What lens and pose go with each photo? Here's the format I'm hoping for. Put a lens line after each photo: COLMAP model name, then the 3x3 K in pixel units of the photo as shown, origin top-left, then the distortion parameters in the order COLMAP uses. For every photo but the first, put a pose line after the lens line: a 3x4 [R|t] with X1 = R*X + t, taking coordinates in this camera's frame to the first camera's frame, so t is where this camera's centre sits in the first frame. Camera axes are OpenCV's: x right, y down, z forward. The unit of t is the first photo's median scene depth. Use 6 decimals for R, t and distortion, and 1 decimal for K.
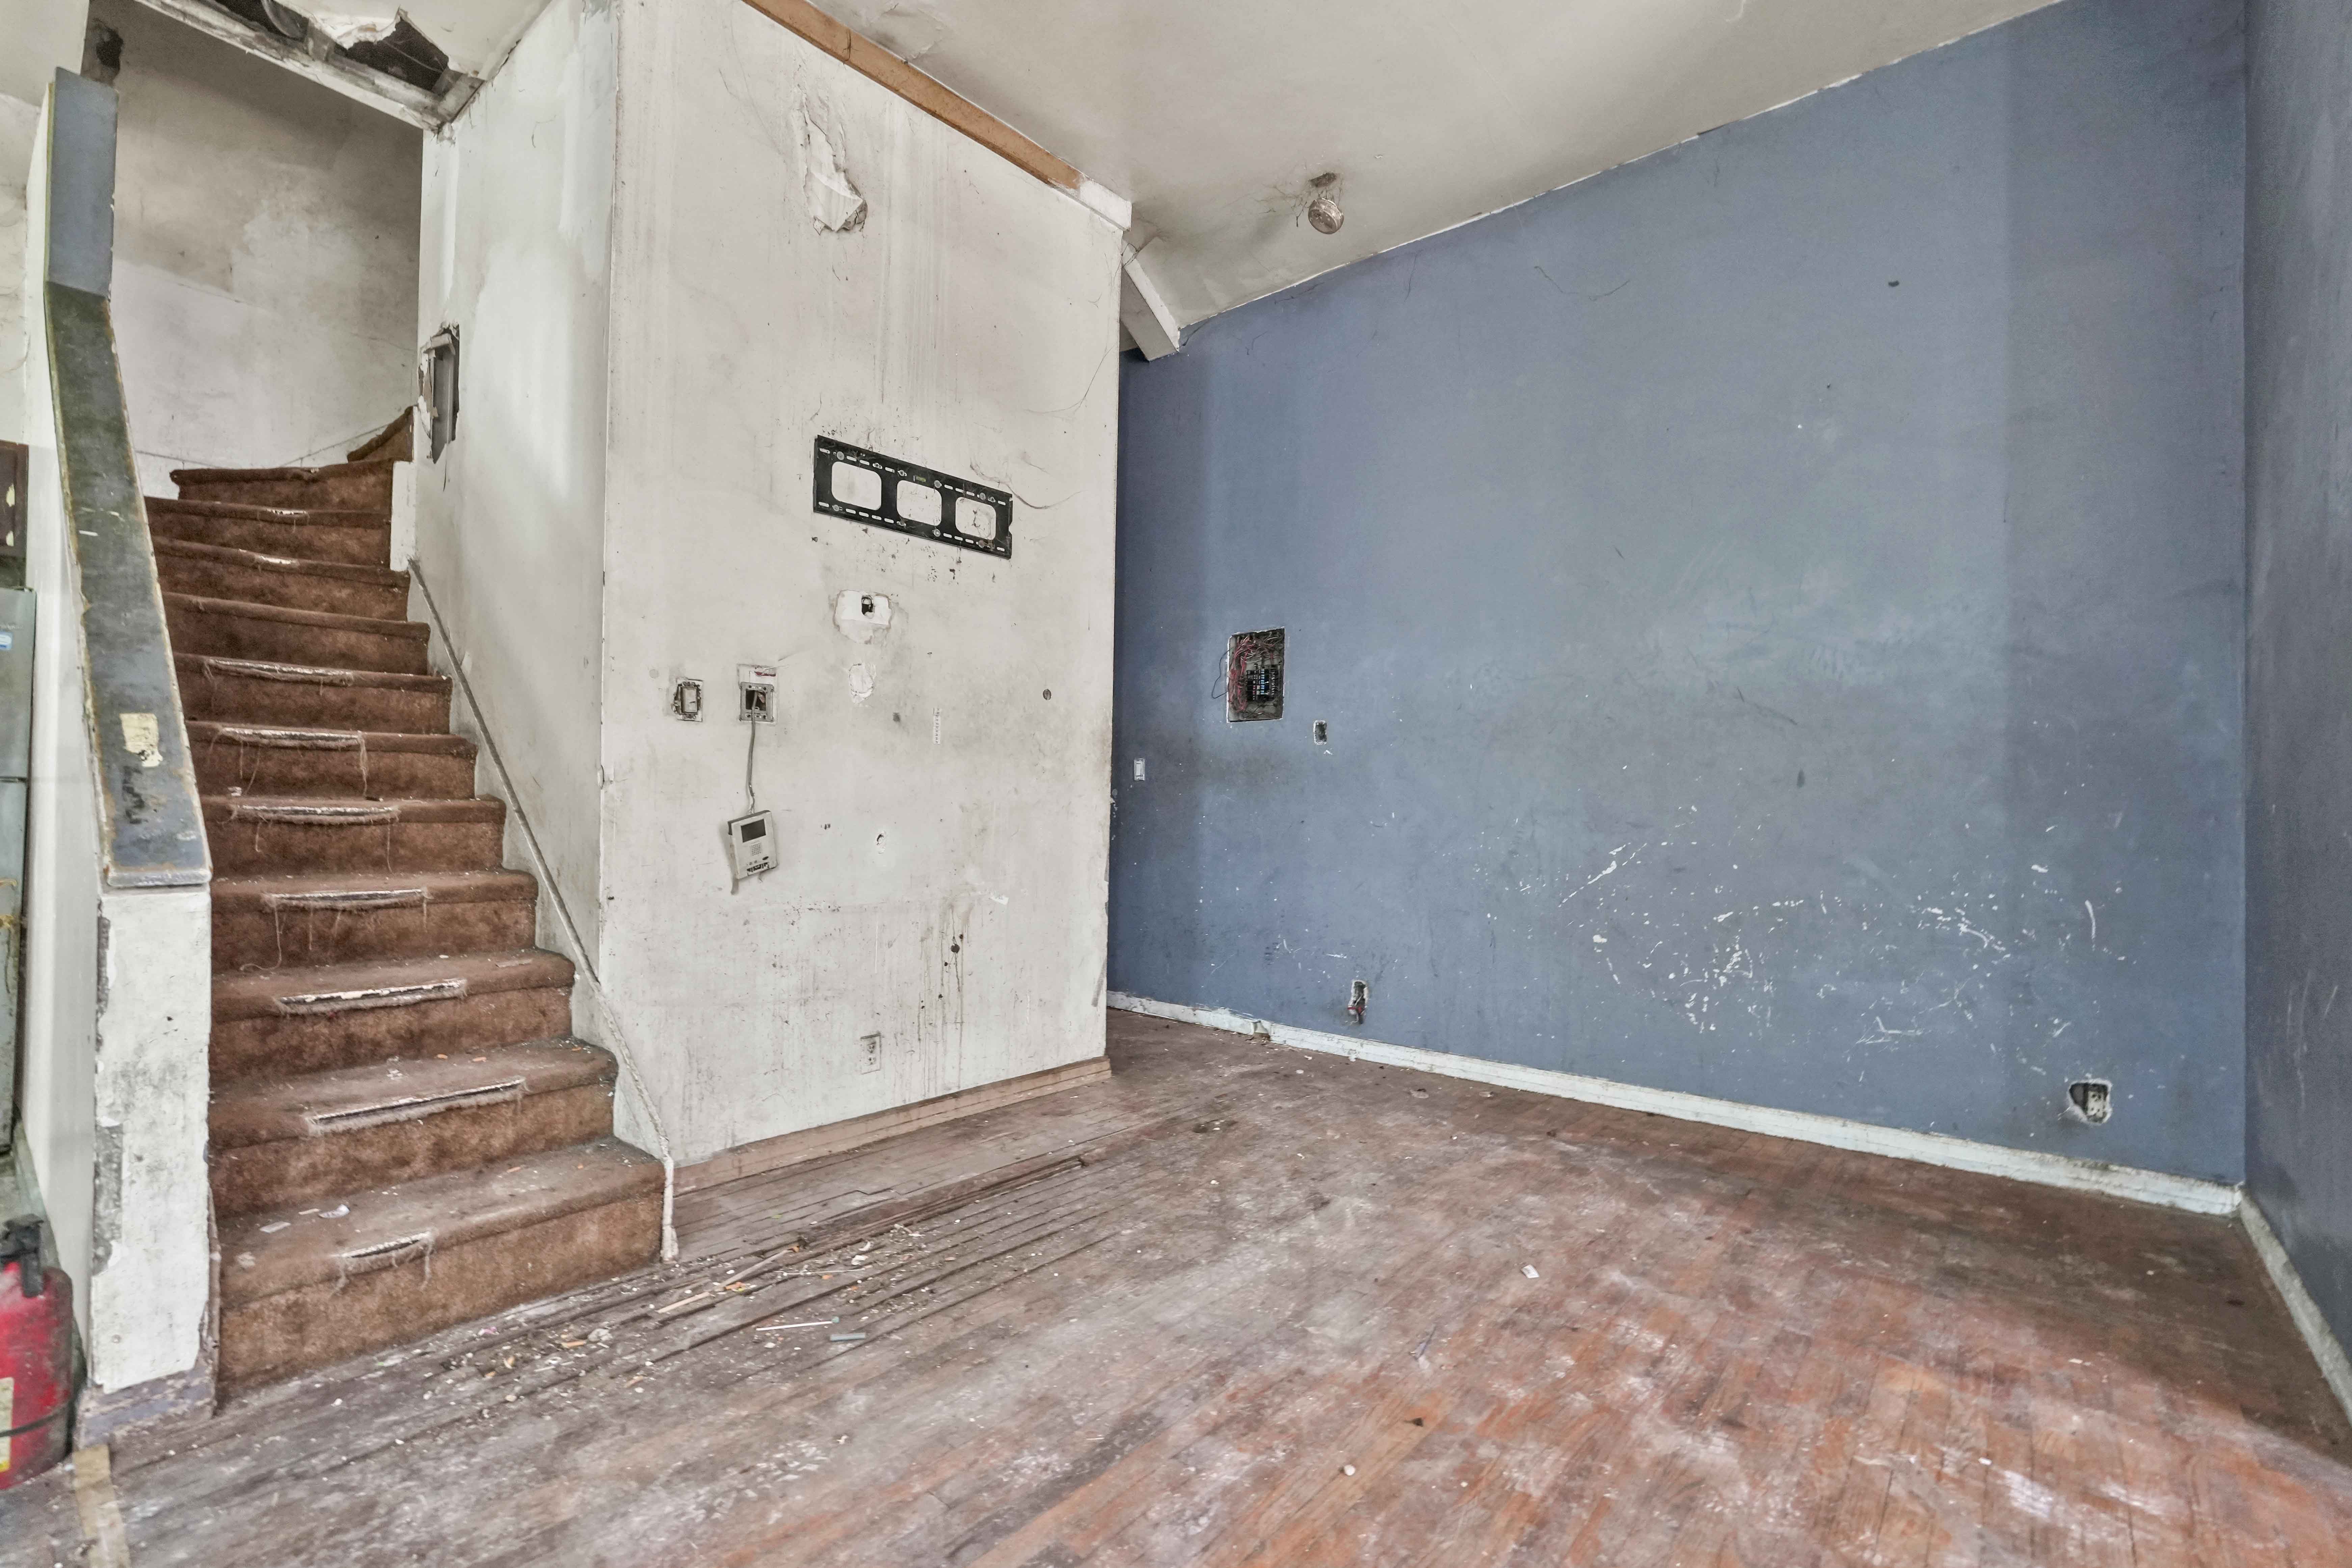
lens RADIAL K [[1038.3, 0, 1175.3], [0, 1038.3, 782.9], [0, 0, 1]] dist [-0.003528, 0.001286]
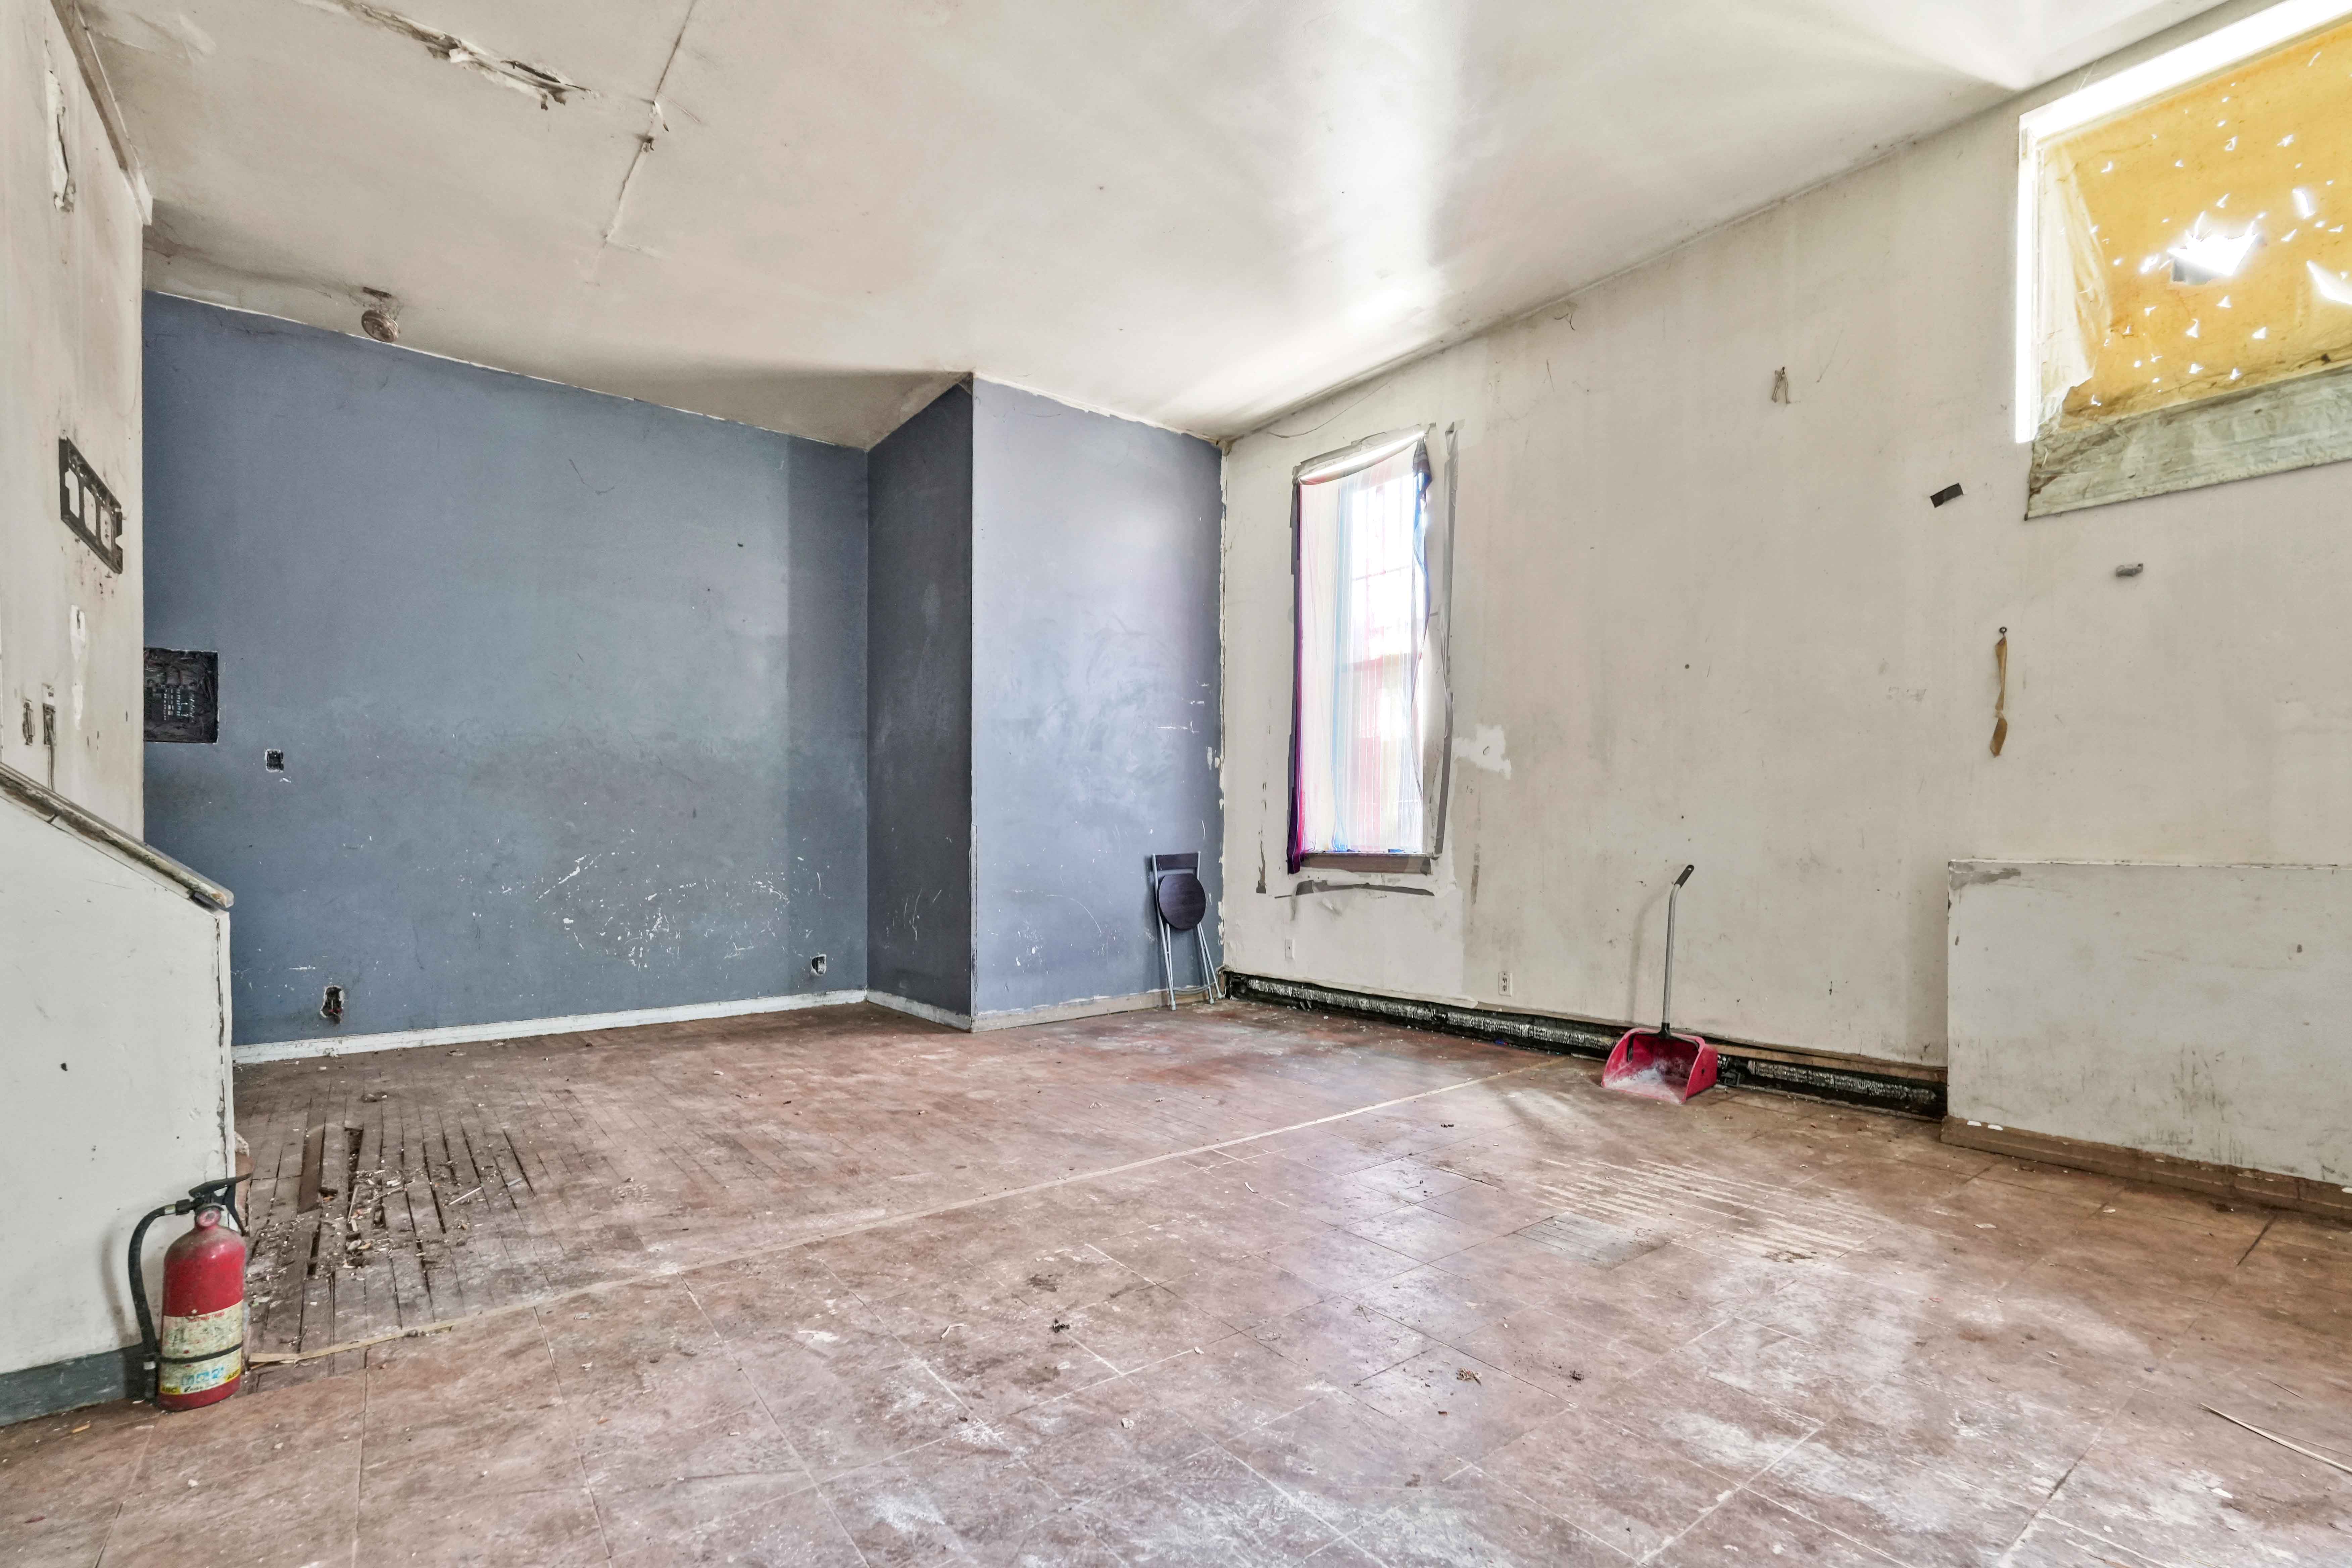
lens RADIAL K [[1074.3, 0, 1170.0], [0, 1074.3, 840.0], [0, 0, 1]] dist [-0.008584, 0.004341]
pose [[0.216455, -0.016629, 0.976151, -1.099027], [-0.020682, 0.999552, 0.021614, -0.016381], [-0.976074, -0.024867, 0.216014, -0.183592]]
